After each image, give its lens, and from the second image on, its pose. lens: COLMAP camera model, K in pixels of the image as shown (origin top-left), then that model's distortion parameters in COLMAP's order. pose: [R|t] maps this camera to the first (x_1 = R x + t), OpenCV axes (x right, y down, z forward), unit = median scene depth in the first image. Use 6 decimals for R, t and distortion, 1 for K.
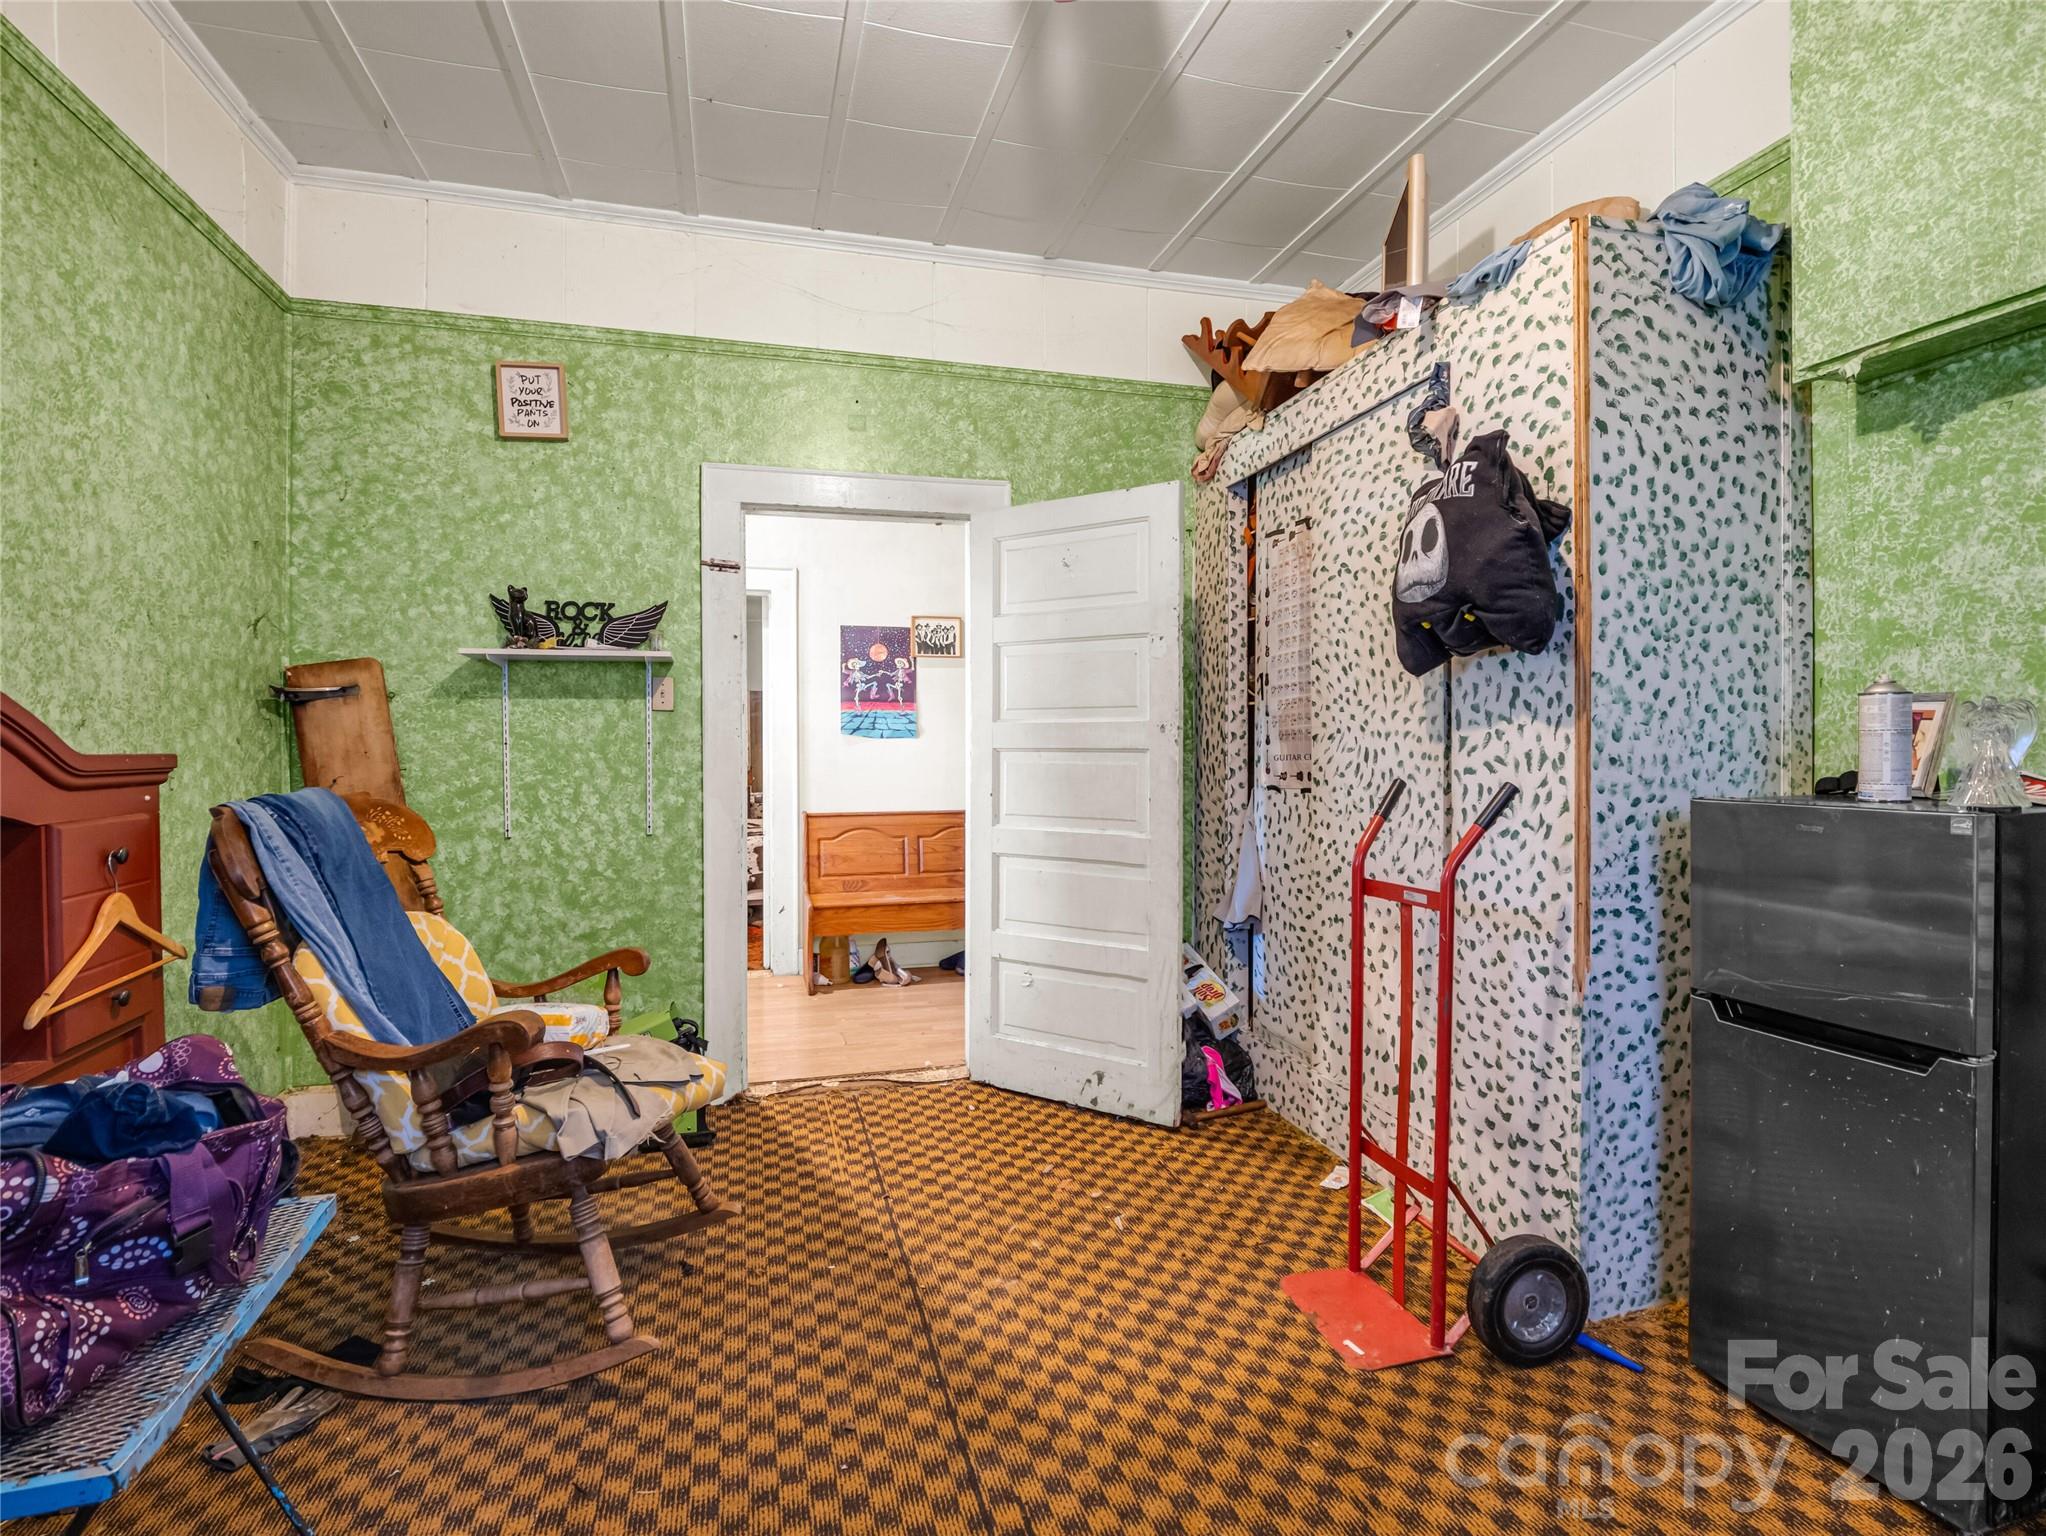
lens RADIAL K [[1045.7, 0, 1020.0], [0, 1045.7, 760.5], [0, 0, 1]] dist [-0.002029, -0.013100]
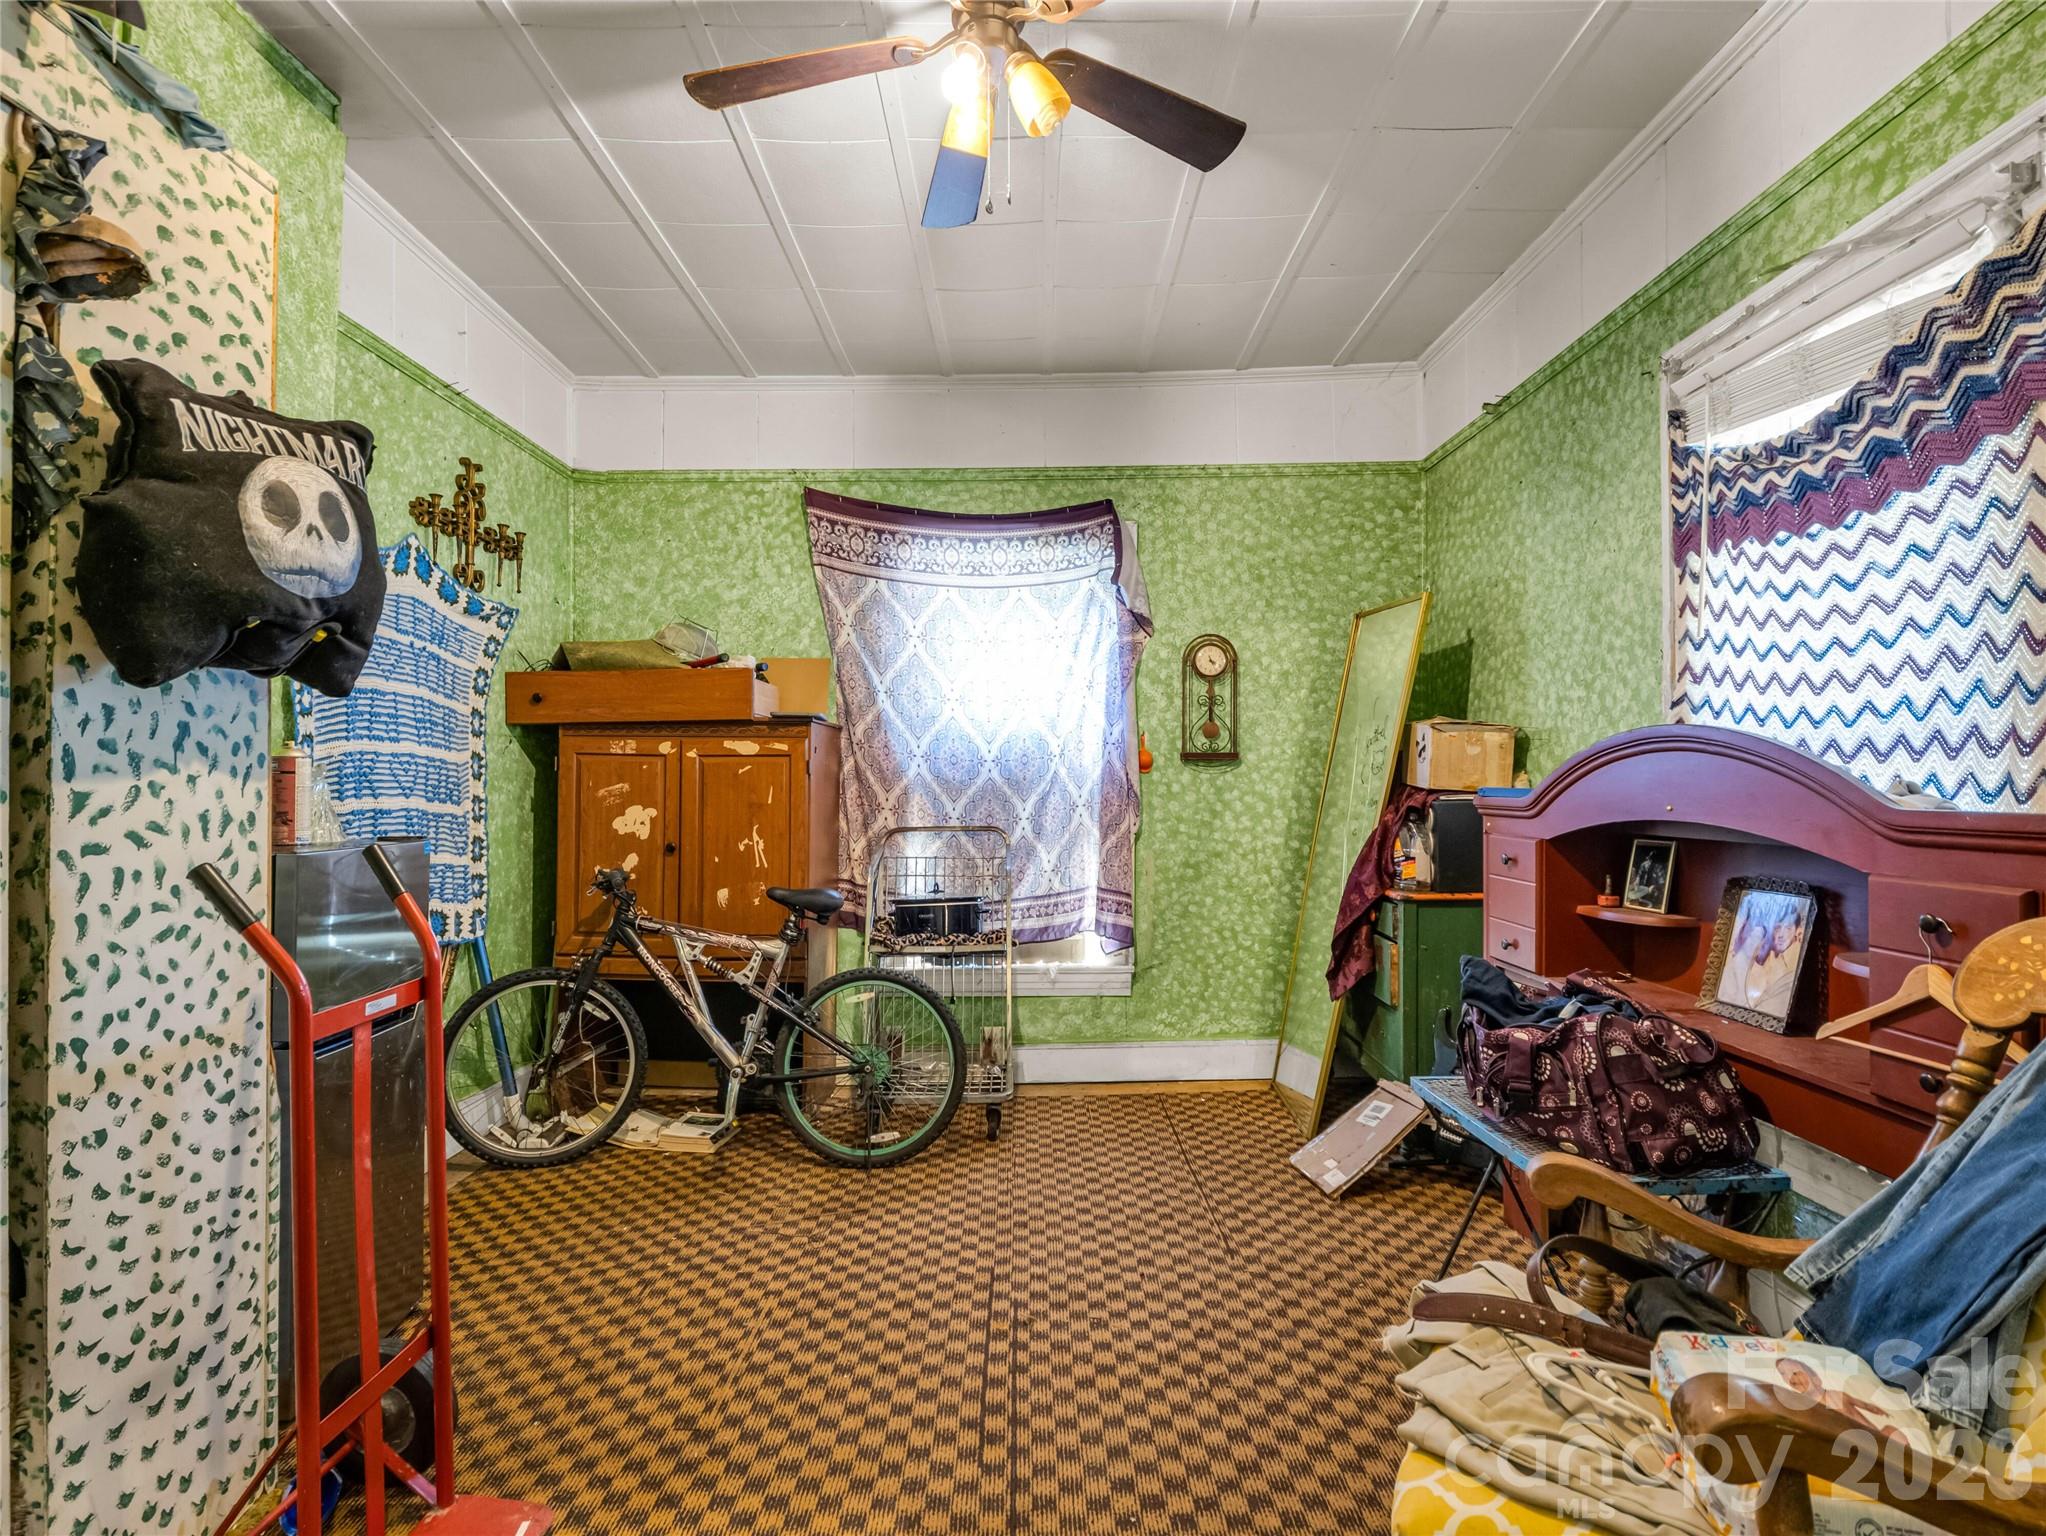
lens RADIAL K [[1045.7, 0, 1020.0], [0, 1045.7, 760.5], [0, 0, 1]] dist [-0.002029, -0.013100]
pose [[-0.965722, 0.008902, 0.259427, -0.251767], [0.007134, 0.999944, -0.007757, -0.034791], [-0.259482, -0.005640, -0.965731, 1.530503]]
